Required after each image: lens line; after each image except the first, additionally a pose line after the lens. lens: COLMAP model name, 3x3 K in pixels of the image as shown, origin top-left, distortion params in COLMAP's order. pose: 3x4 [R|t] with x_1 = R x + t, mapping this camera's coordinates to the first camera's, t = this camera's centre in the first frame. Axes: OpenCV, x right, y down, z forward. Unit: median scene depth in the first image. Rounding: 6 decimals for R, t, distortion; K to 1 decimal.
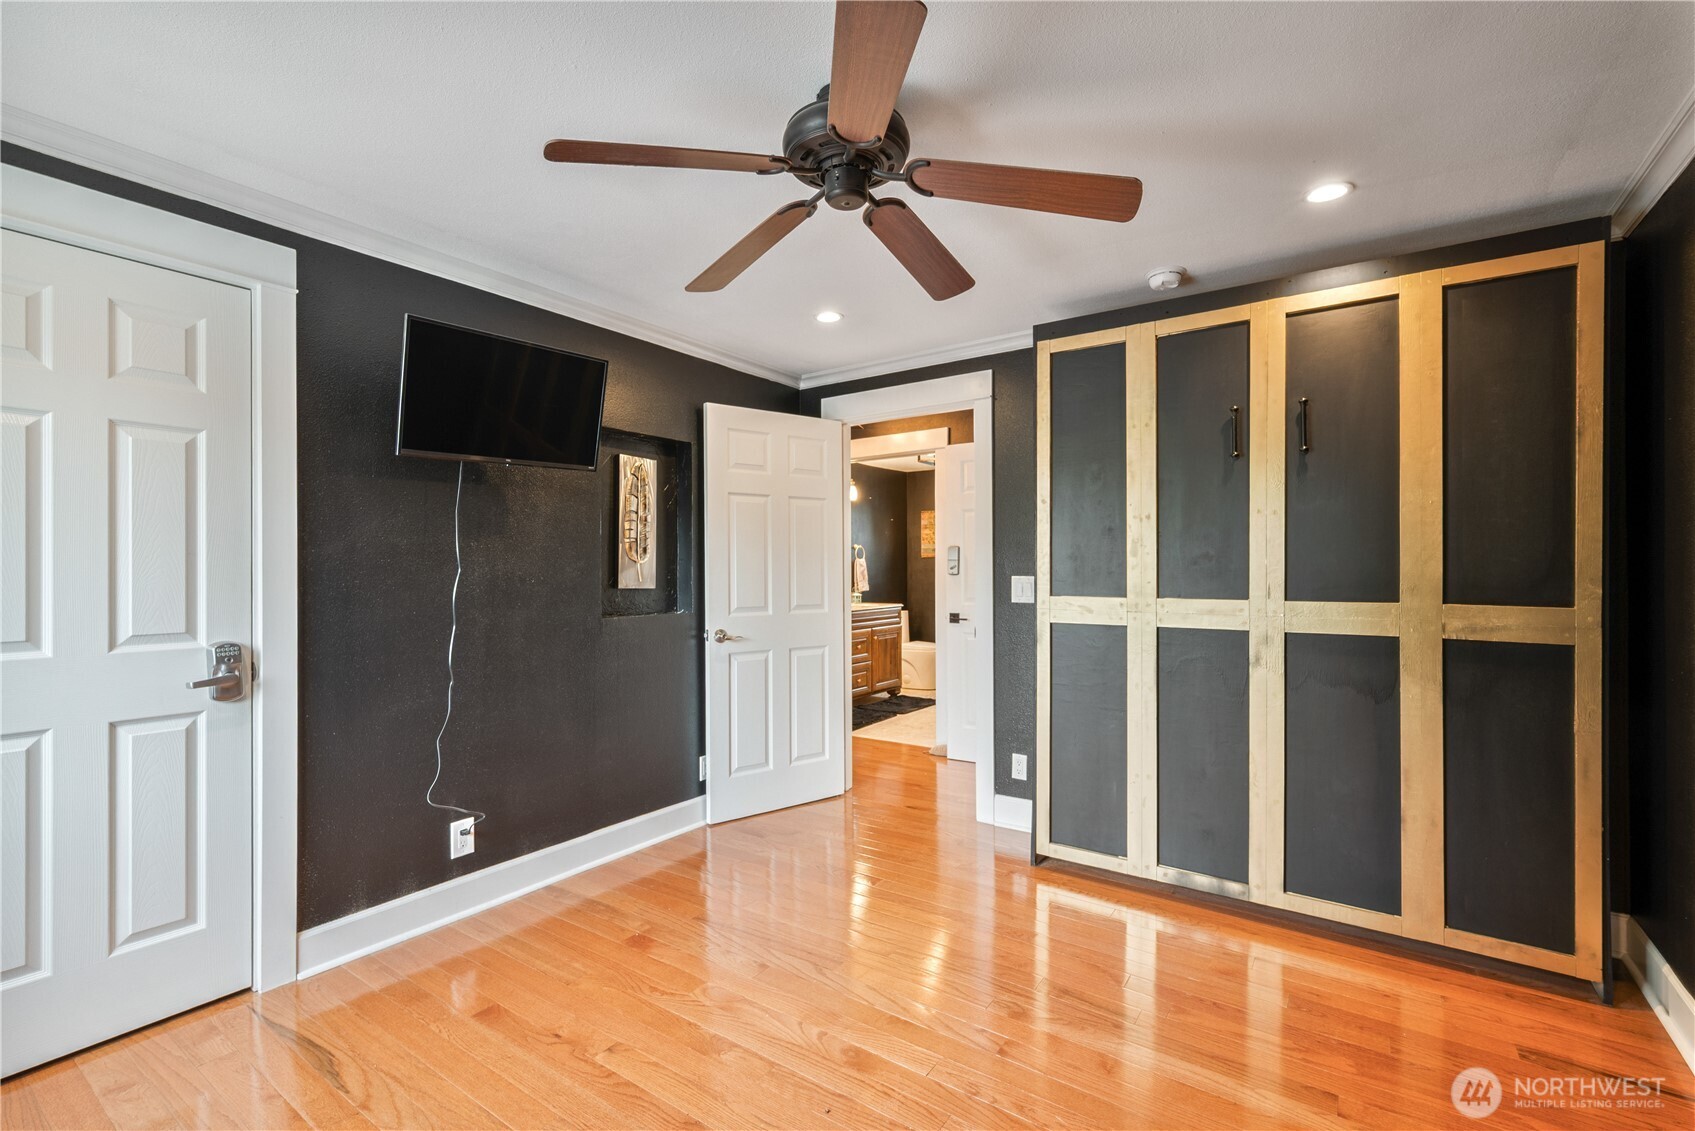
lens RADIAL K [[738.7, 0, 849.0], [0, 738.7, 570.0], [0, 0, 1]] dist [-0.001728, 0.000617]
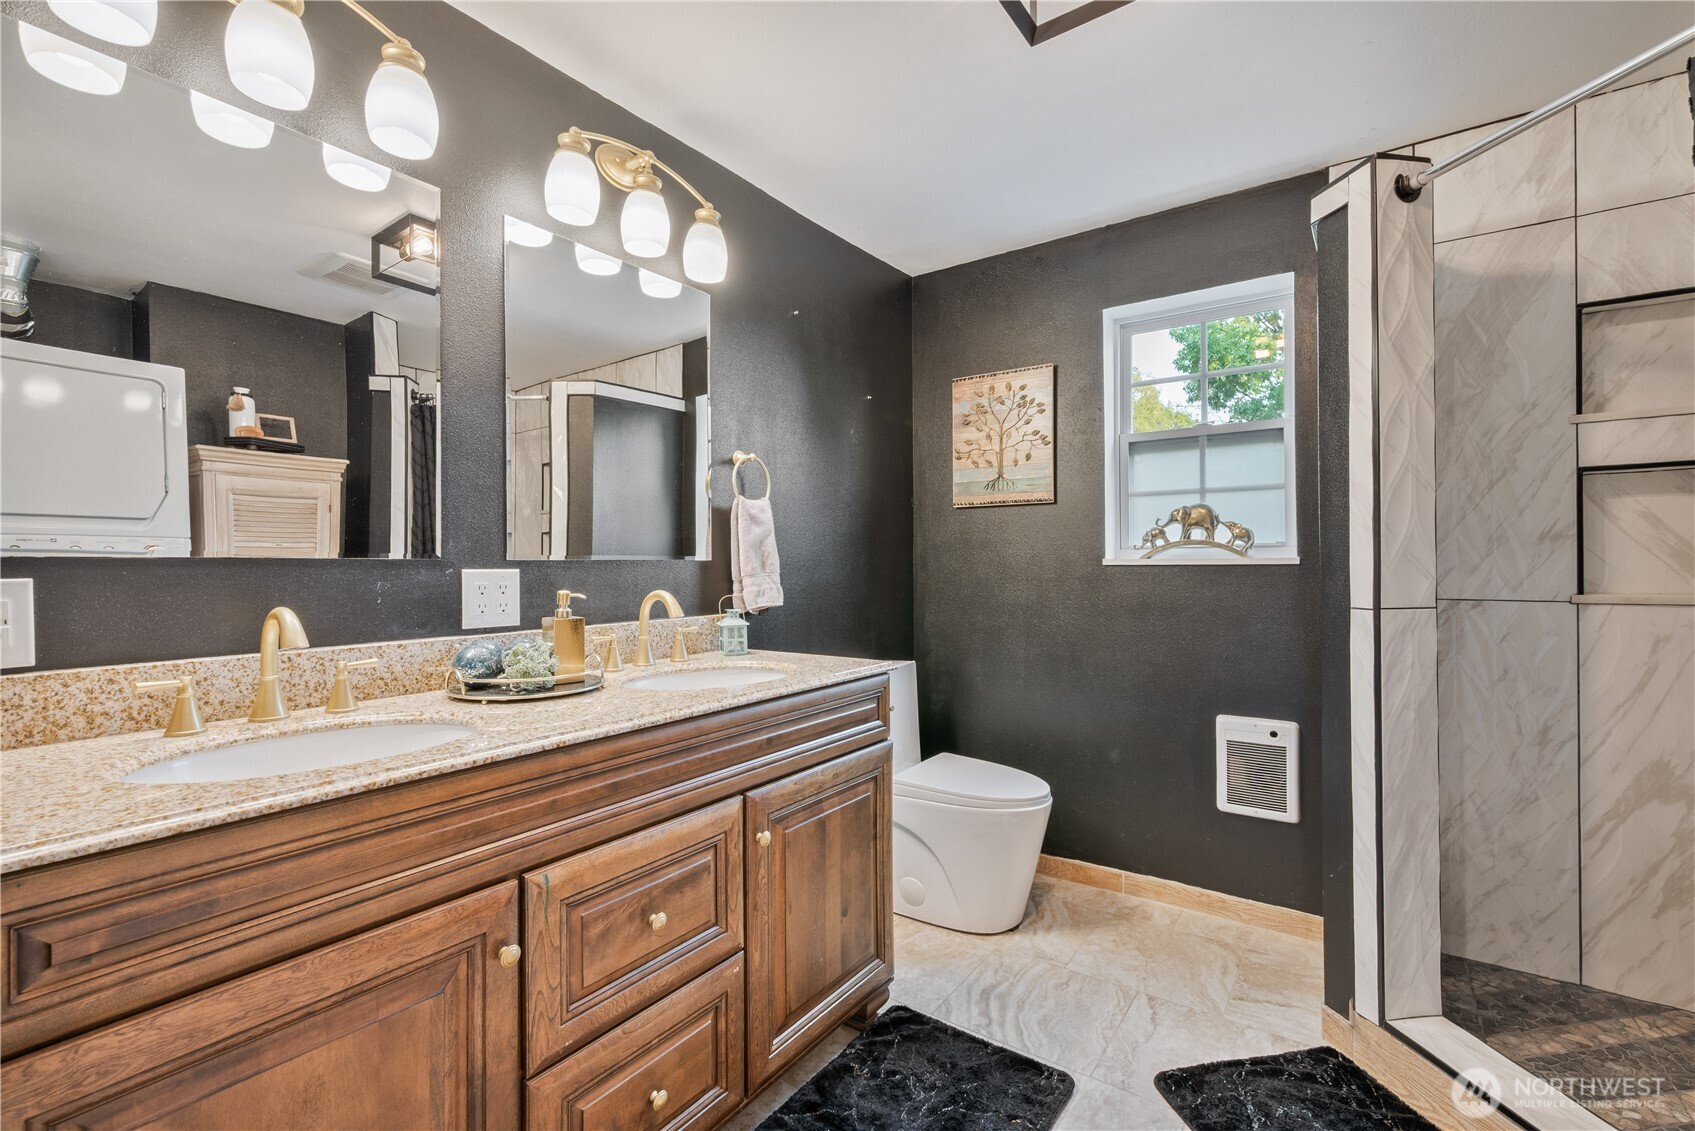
lens RADIAL K [[738.7, 0, 846.4], [0, 738.7, 562.1], [0, 0, 1]] dist [-0.001728, 0.000617]
pose [[0.999923, 0.004757, -0.011483, 0.055185], [-0.004691, 0.999973, 0.005737, 0.008001], [0.011510, -0.005682, 0.999918, 0.697774]]
